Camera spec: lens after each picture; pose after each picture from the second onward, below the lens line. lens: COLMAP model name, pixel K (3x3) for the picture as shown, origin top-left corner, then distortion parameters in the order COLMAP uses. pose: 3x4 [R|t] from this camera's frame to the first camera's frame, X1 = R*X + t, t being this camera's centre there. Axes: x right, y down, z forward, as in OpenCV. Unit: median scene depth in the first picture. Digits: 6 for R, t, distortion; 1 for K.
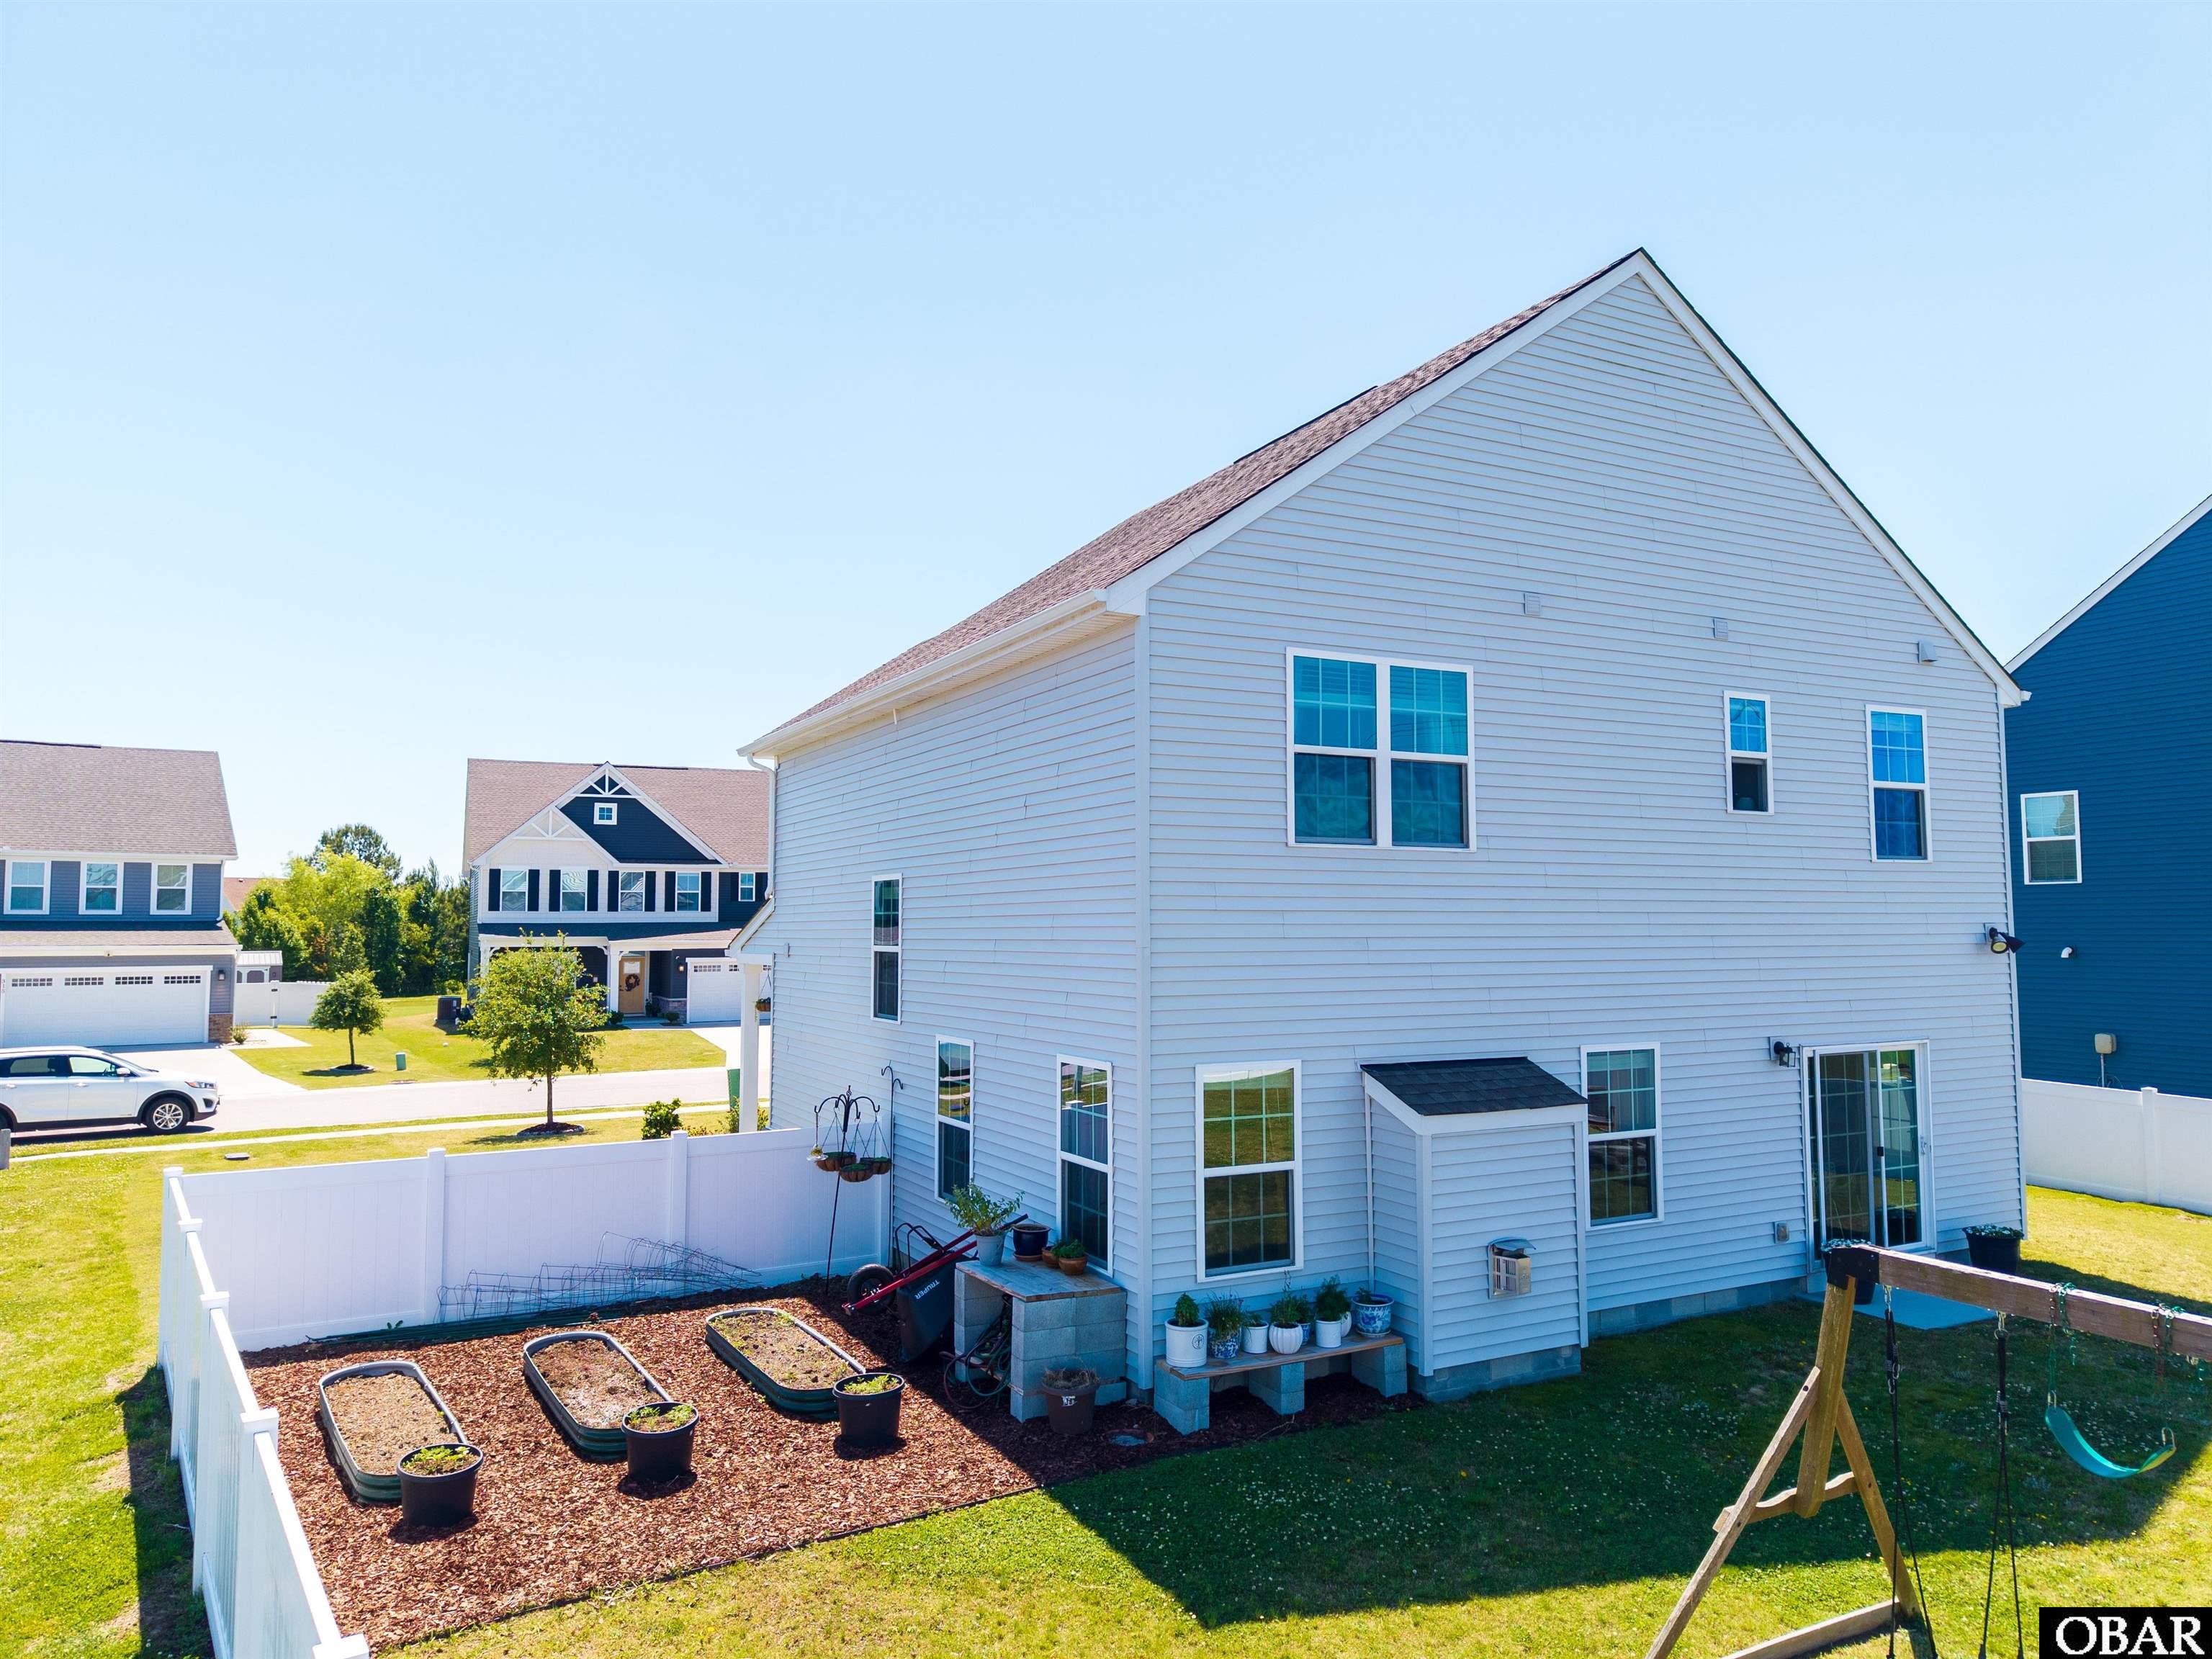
lens RADIAL K [[1484.9, 0, 1116.5], [0, 1484.9, 818.6], [0, 0, 1]] dist [0.034287, -0.033830]
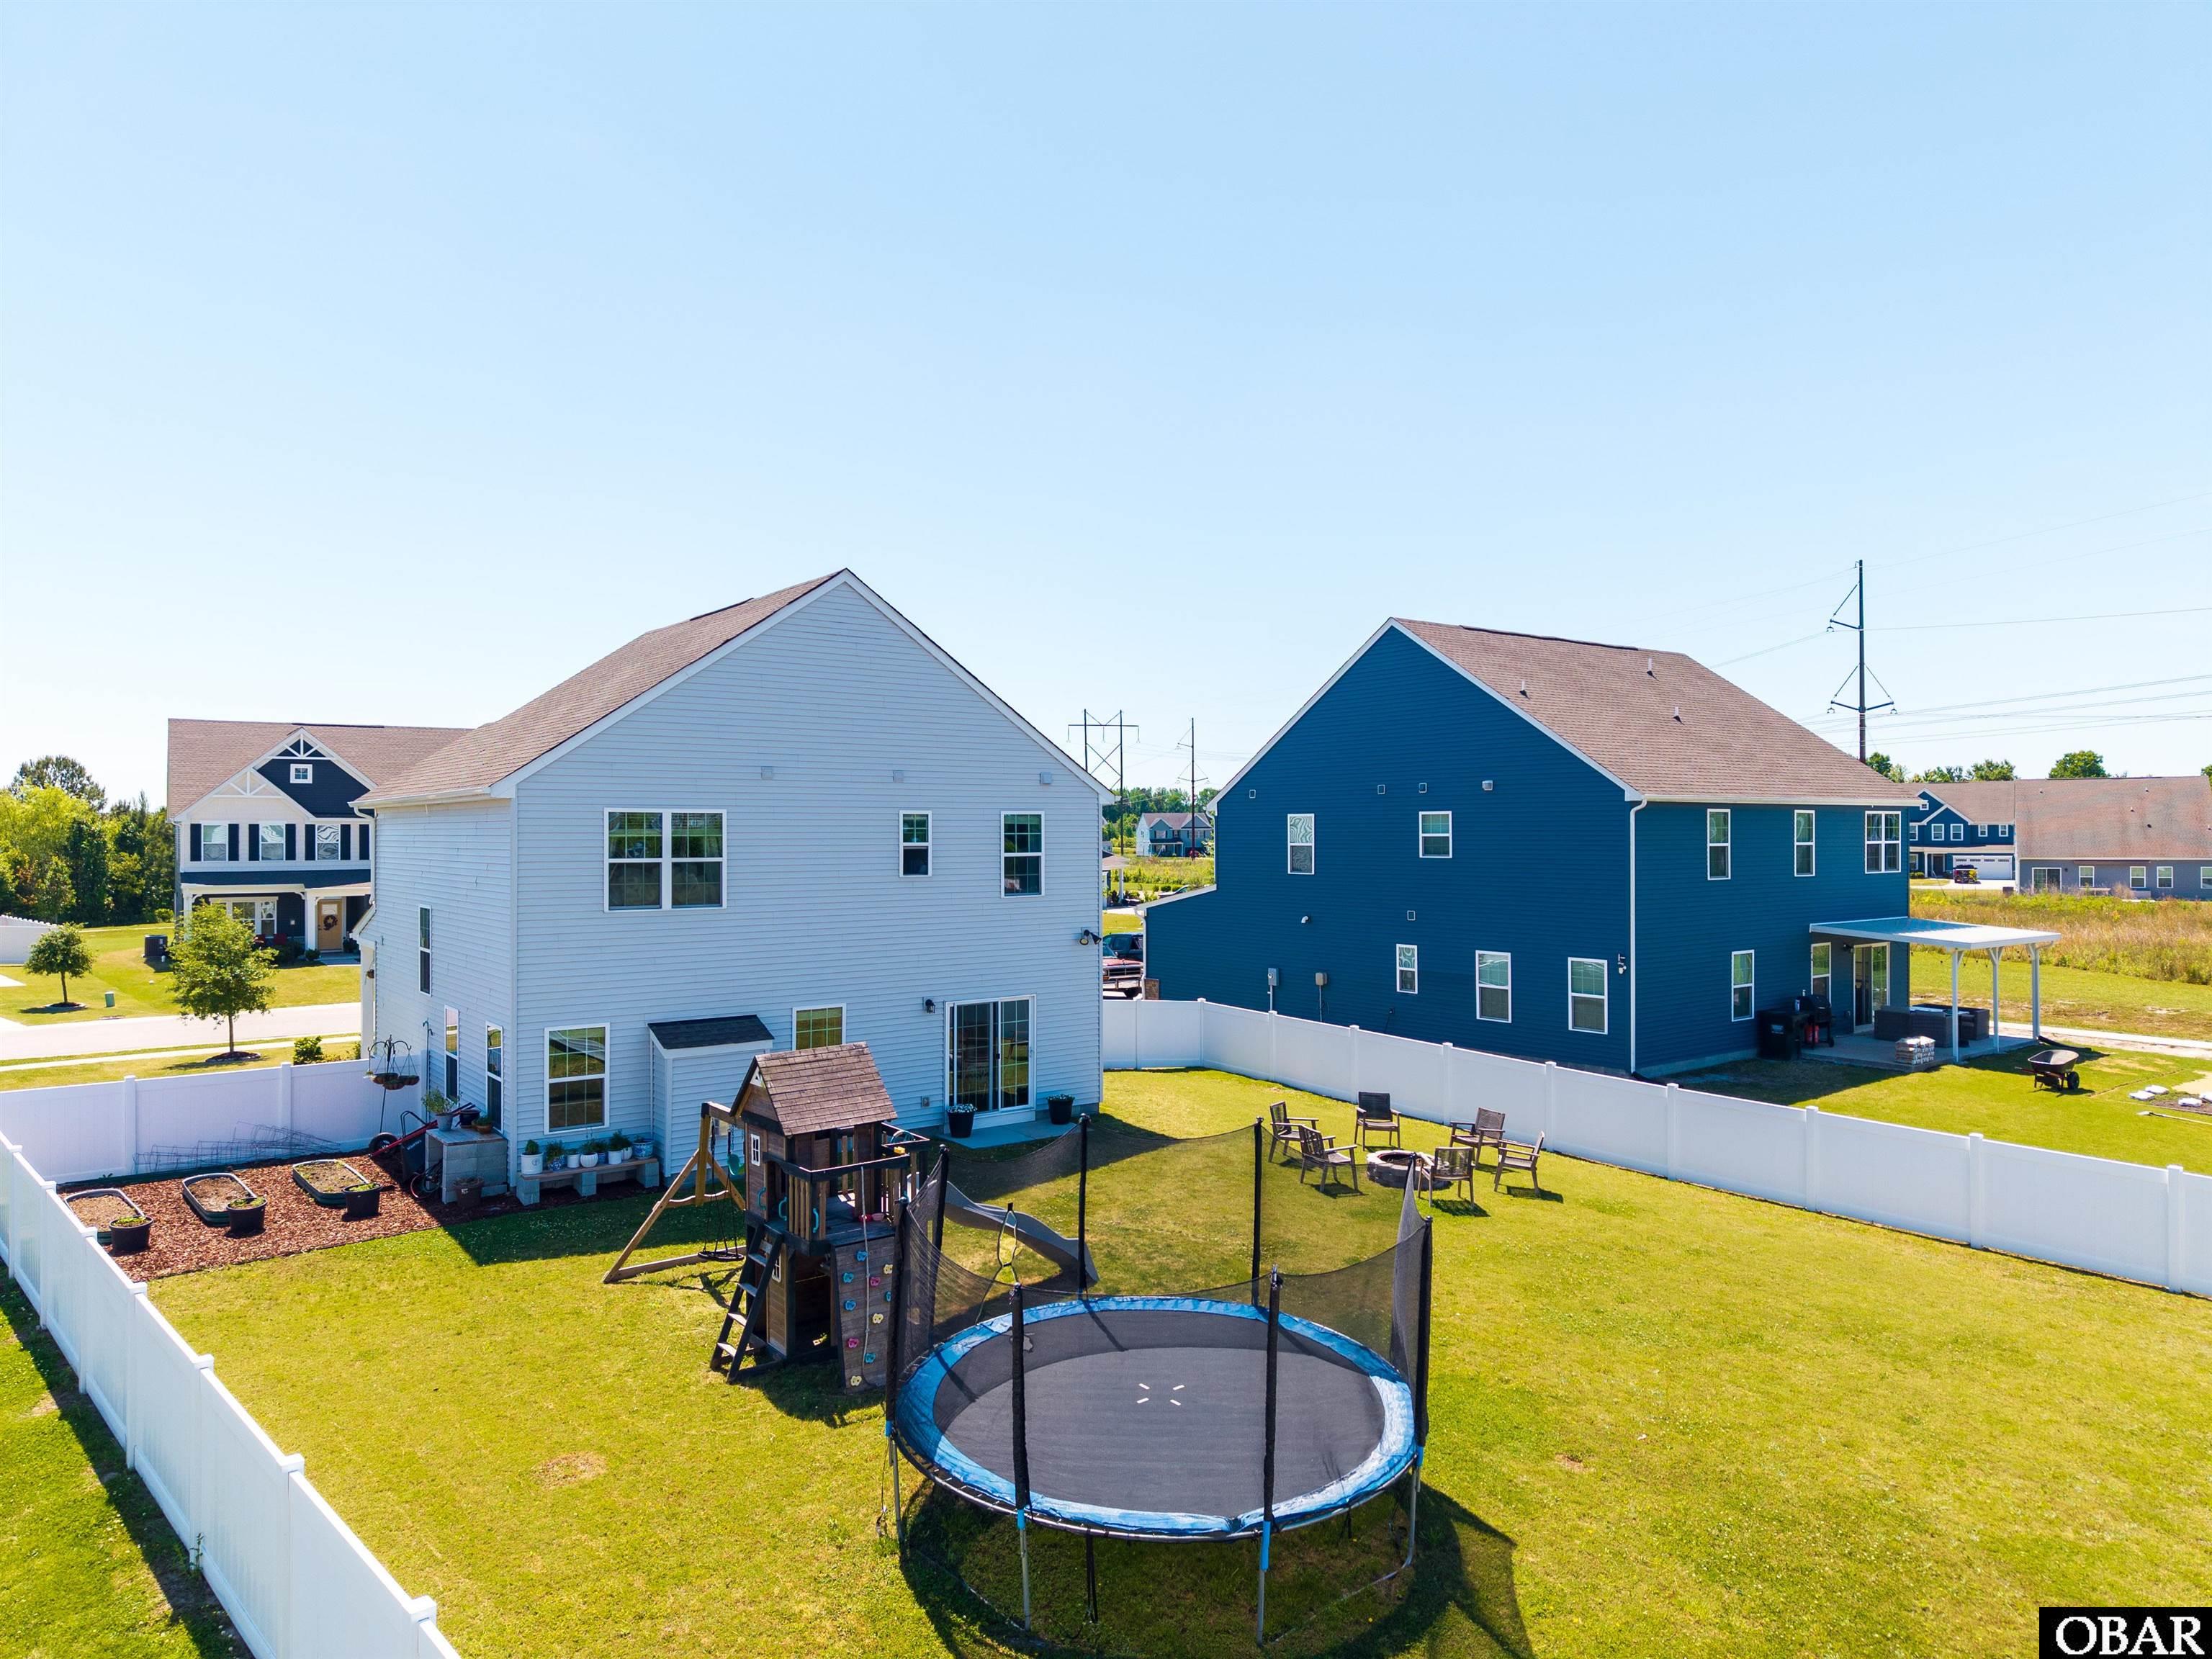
lens RADIAL K [[1484.9, 0, 1121.7], [0, 1484.9, 822.7], [0, 0, 1]] dist [0.034287, -0.033830]
pose [[0.988932, 0.002655, 0.148349, 0.409323], [-0.012515, 0.997769, 0.065572, -0.193356], [-0.147844, -0.066702, 0.986759, -0.833358]]
